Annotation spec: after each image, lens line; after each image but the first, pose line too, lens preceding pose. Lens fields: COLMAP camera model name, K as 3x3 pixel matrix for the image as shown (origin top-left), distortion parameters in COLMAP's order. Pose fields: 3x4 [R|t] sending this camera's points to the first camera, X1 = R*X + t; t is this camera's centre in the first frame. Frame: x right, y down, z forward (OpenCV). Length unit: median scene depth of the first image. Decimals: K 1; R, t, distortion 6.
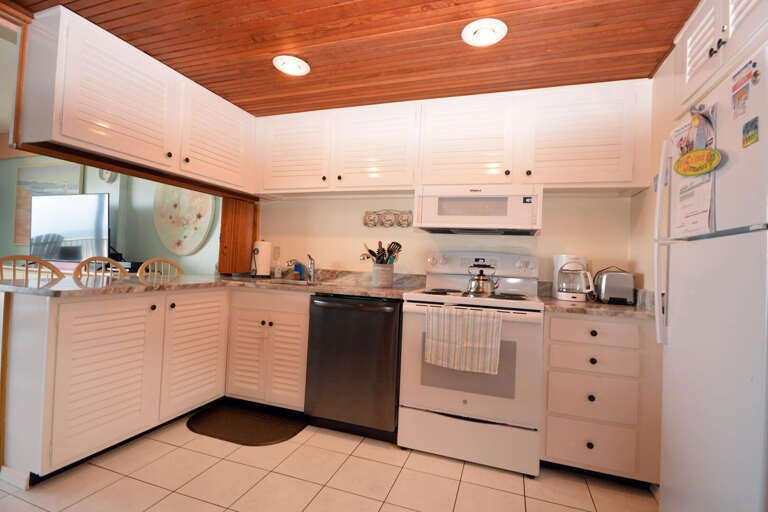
lens RADIAL K [[366.3, 0, 382.0], [0, 366.3, 255.8], [0, 0, 1]] dist [0.006257, 0.000347]
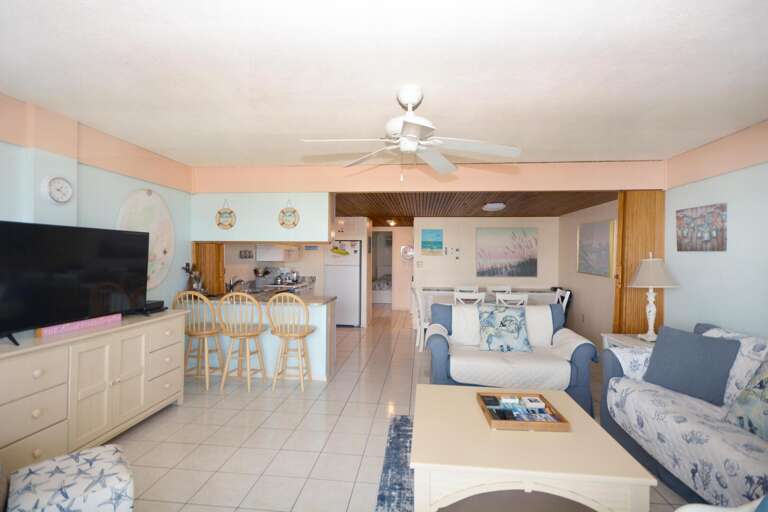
lens RADIAL K [[366.3, 0, 382.0], [0, 366.3, 255.8], [0, 0, 1]] dist [0.006257, 0.000347]
pose [[-0.228938, -0.045395, 0.972382, -2.094729], [-0.032377, 0.998714, 0.039001, -0.195443], [-0.972902, -0.022554, -0.230114, 0.747147]]
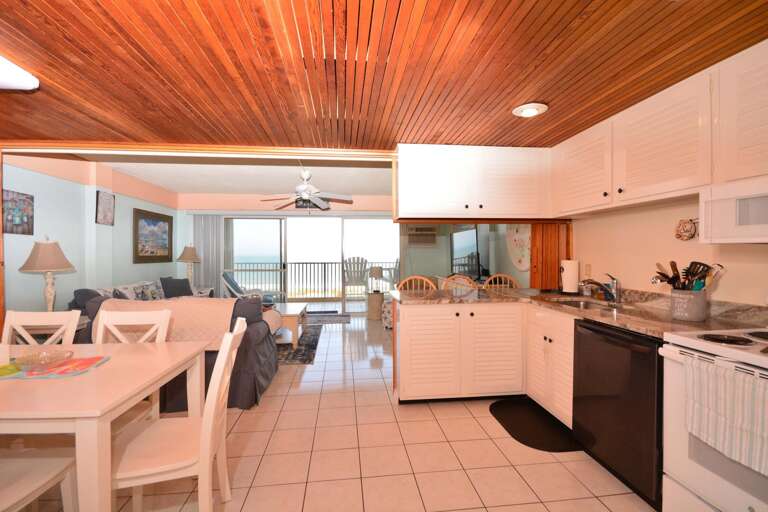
lens RADIAL K [[338.2, 0, 384.0], [0, 338.2, 256.0], [0, 0, 1]] dist [0.028124, -0.021099]
pose [[0.441582, -0.036913, -0.896461, 0.356351], [0.035731, 0.999084, -0.023538, -0.052356], [0.896509, -0.021638, 0.442496, 0.106016]]
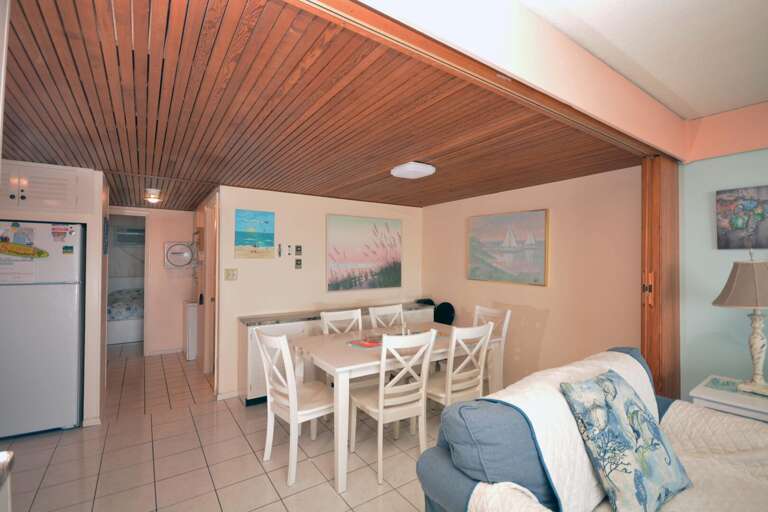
lens RADIAL K [[346.6, 0, 385.3], [0, 346.6, 254.3], [0, 0, 1]] dist [0.001768, -0.009113]
pose [[-0.809288, -0.032199, 0.586529, -0.929383], [-0.045160, 0.998952, -0.007471, -0.139011], [-0.585674, -0.032533, -0.809894, 0.613041]]
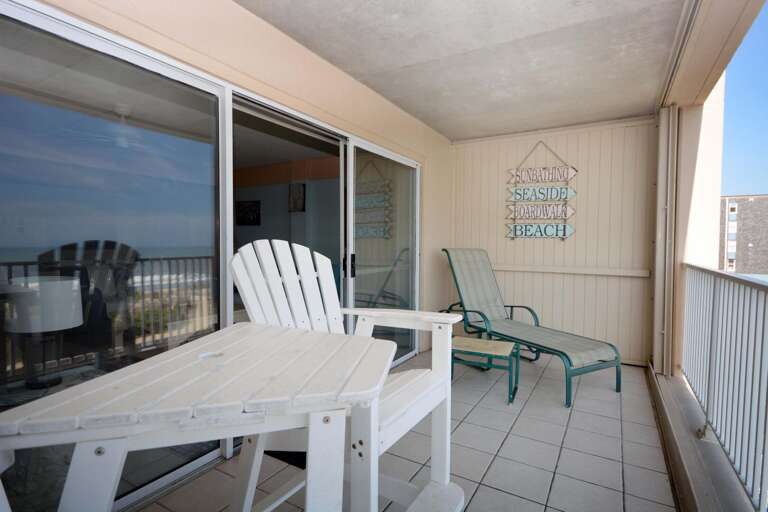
lens RADIAL K [[392.3, 0, 384.0], [0, 392.3, 256.0], [0, 0, 1]] dist [0.034729, -0.014037]
pose [[-0.980539, -0.057033, 0.187860, -2.407640], [-0.052795, 0.998227, 0.027493, -0.121246], [-0.189095, 0.017040, -0.981811, 1.610570]]
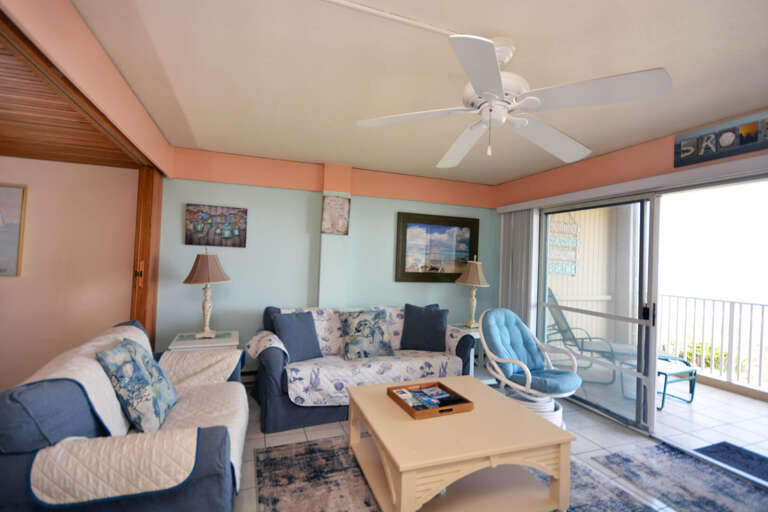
lens RADIAL K [[366.3, 0, 382.0], [0, 366.3, 255.8], [0, 0, 1]] dist [0.006257, 0.000347]
pose [[-0.765452, -0.073828, -0.639243, -0.805817], [-0.056055, 0.997271, -0.048055, -0.133308], [0.641046, -0.000951, -0.767502, 0.861247]]
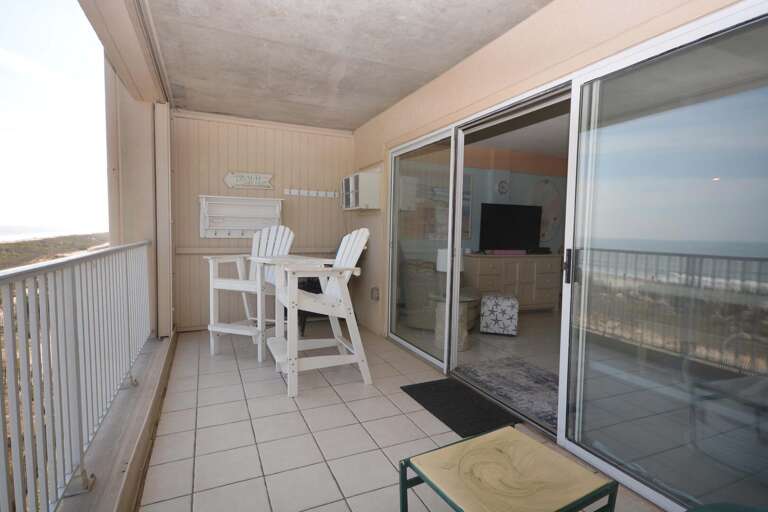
lens RADIAL K [[392.3, 0, 384.0], [0, 392.3, 256.0], [0, 0, 1]] dist [0.034729, -0.014037]
pose [[0.714786, -0.073771, 0.695442, -2.885747], [0.002073, 0.994640, 0.103379, -0.155766], [-0.699340, -0.072452, 0.711107, 0.276127]]
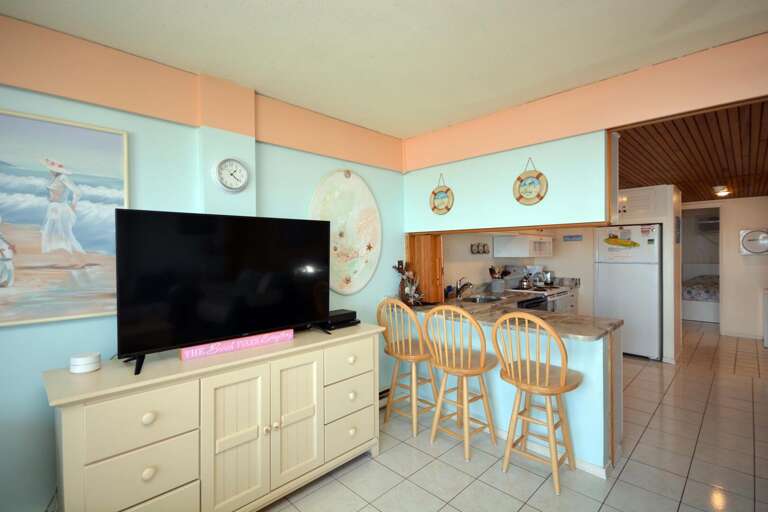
lens RADIAL K [[366.3, 0, 382.0], [0, 366.3, 255.8], [0, 0, 1]] dist [0.006257, 0.000347]
pose [[0.428712, -0.059109, 0.901505, -1.559073], [0.015977, 0.998197, 0.057851, -0.167952], [-0.903300, -0.010399, 0.428884, 0.715928]]
